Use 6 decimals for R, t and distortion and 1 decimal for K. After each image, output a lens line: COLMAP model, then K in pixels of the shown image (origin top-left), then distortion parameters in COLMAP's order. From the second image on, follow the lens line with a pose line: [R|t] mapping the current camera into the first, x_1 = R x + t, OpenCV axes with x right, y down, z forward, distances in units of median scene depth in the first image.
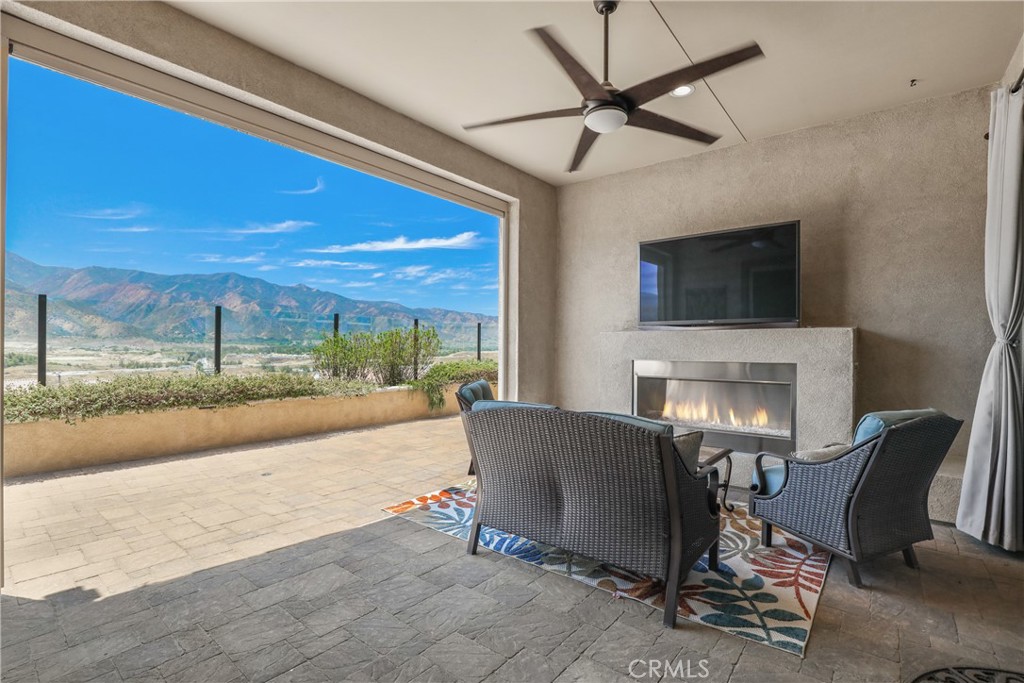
lens RADIAL K [[465.8, 0, 512.0], [0, 465.8, 341.5], [0, 0, 1]] dist [-0.025713, -0.000051]
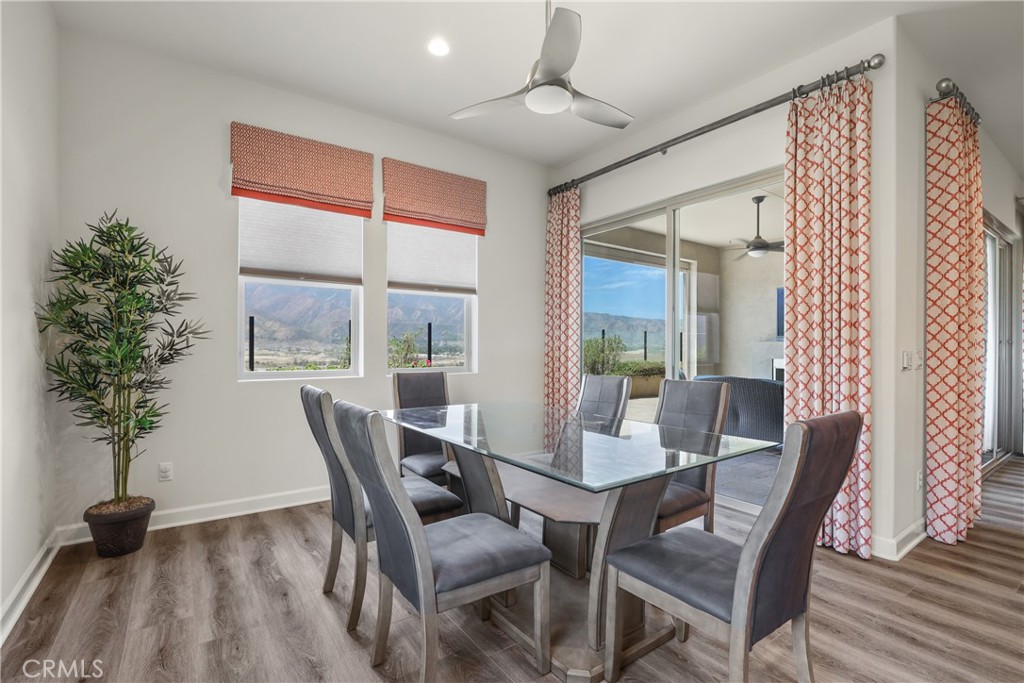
lens RADIAL K [[467.4, 0, 514.4], [0, 467.4, 345.2], [0, 0, 1]] dist [-0.013643, 0.000127]
pose [[0.966082, -0.002267, -0.258227, -0.182386], [0.004069, 0.999971, 0.006444, -0.021137], [0.258205, -0.007276, 0.966063, -0.758461]]
